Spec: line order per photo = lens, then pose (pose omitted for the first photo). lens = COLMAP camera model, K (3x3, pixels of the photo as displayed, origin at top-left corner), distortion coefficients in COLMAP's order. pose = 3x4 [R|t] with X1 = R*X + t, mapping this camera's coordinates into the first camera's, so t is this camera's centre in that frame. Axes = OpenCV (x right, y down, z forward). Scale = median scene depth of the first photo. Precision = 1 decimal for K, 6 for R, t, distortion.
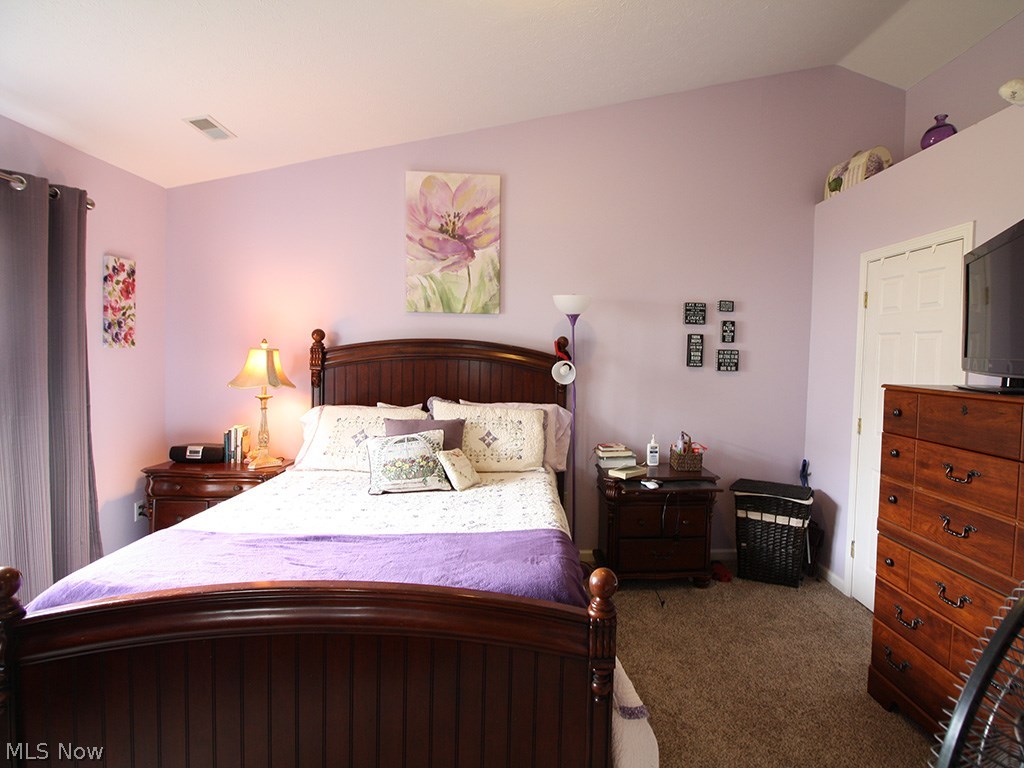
lens RADIAL K [[525.3, 0, 541.7], [0, 525.3, 367.7], [0, 0, 1]] dist [-0.000307, -0.013767]
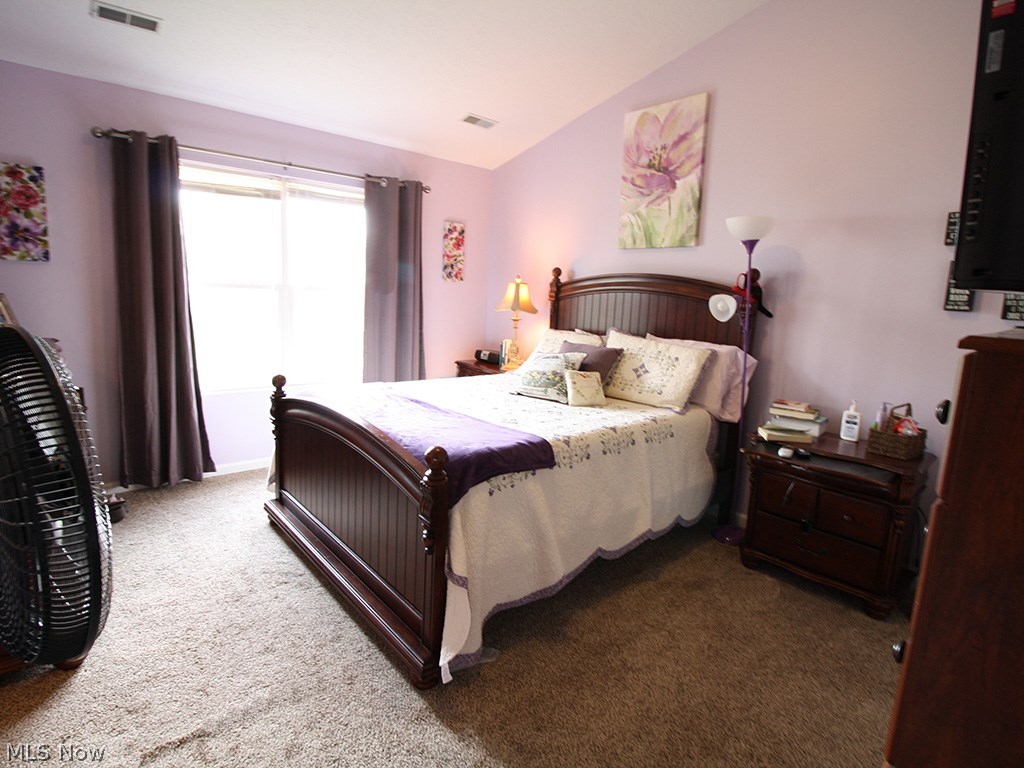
lens RADIAL K [[525.3, 0, 541.7], [0, 525.3, 367.7], [0, 0, 1]] dist [-0.000307, -0.013767]
pose [[0.616924, 0.117888, -0.778143, 0.519207], [-0.057498, 0.992827, 0.104827, 0.031553], [0.784919, -0.019929, 0.619277, 0.202863]]
